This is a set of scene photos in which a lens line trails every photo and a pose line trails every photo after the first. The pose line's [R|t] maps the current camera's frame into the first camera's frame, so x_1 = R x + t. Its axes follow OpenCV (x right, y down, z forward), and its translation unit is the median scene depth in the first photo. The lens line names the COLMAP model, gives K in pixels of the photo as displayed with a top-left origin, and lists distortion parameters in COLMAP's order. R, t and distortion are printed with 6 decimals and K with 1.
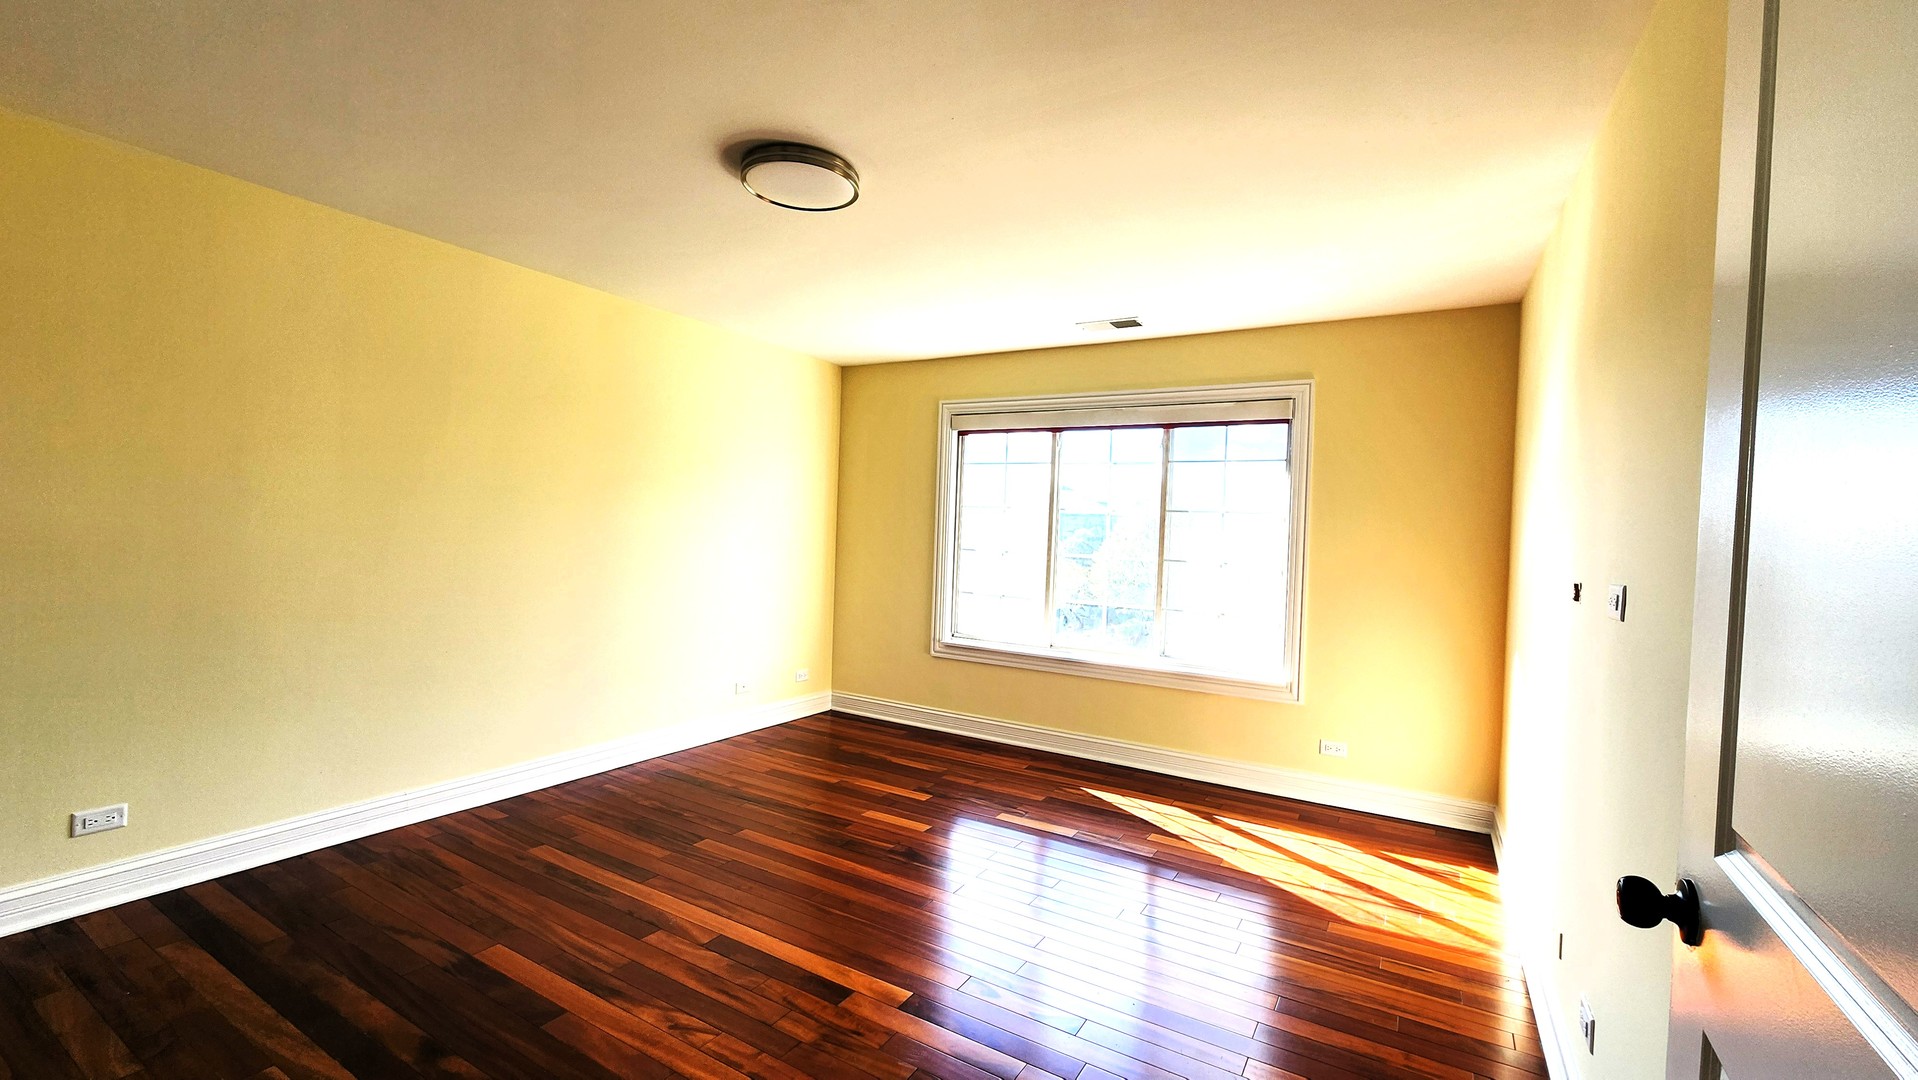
lens RADIAL K [[784.8, 0, 959.0], [0, 784.8, 540.0], [0, 0, 1]] dist [-0.000037, 0.000000]
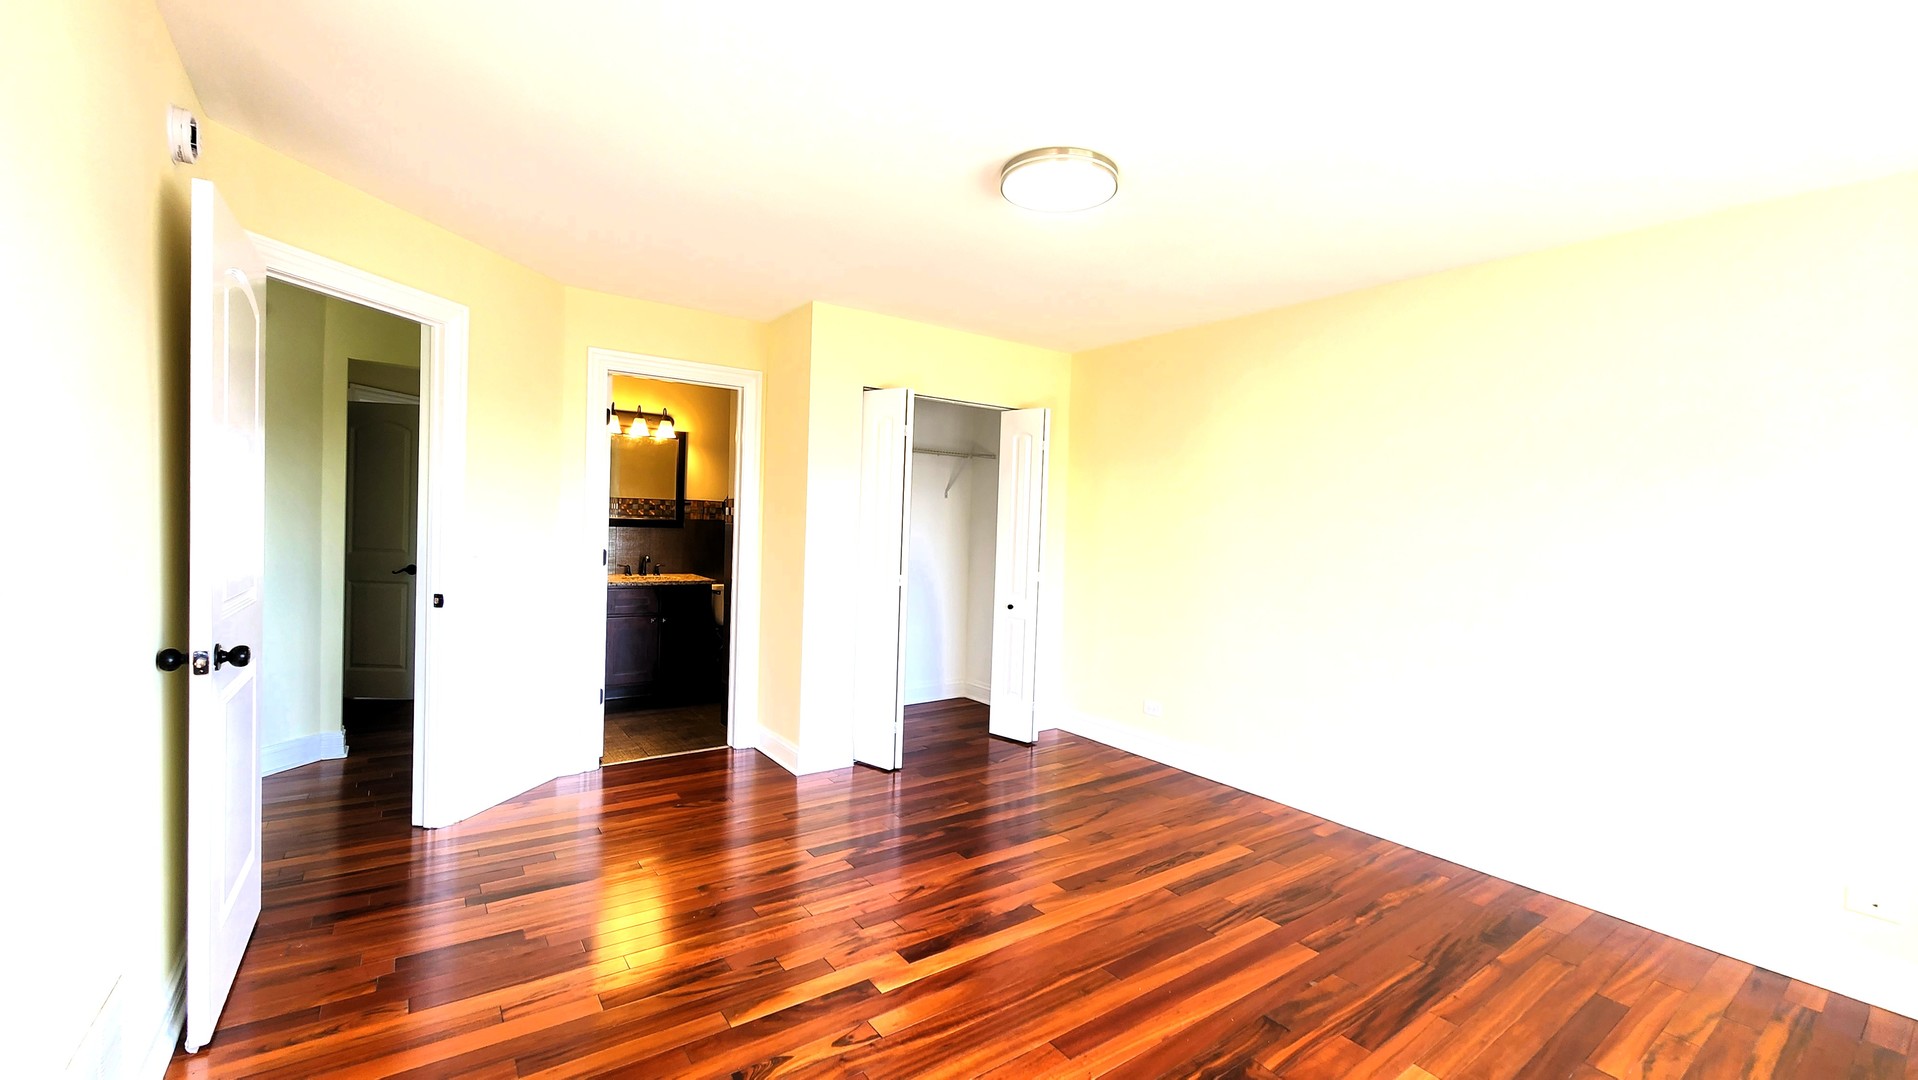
lens RADIAL K [[784.8, 0, 959.0], [0, 784.8, 540.0], [0, 0, 1]] dist [-0.000037, 0.000000]
pose [[-0.380958, -0.029331, -0.924127, 0.586890], [-0.072995, 0.997331, -0.001564, 0.014317], [0.921706, 0.066860, -0.382083, 1.032456]]
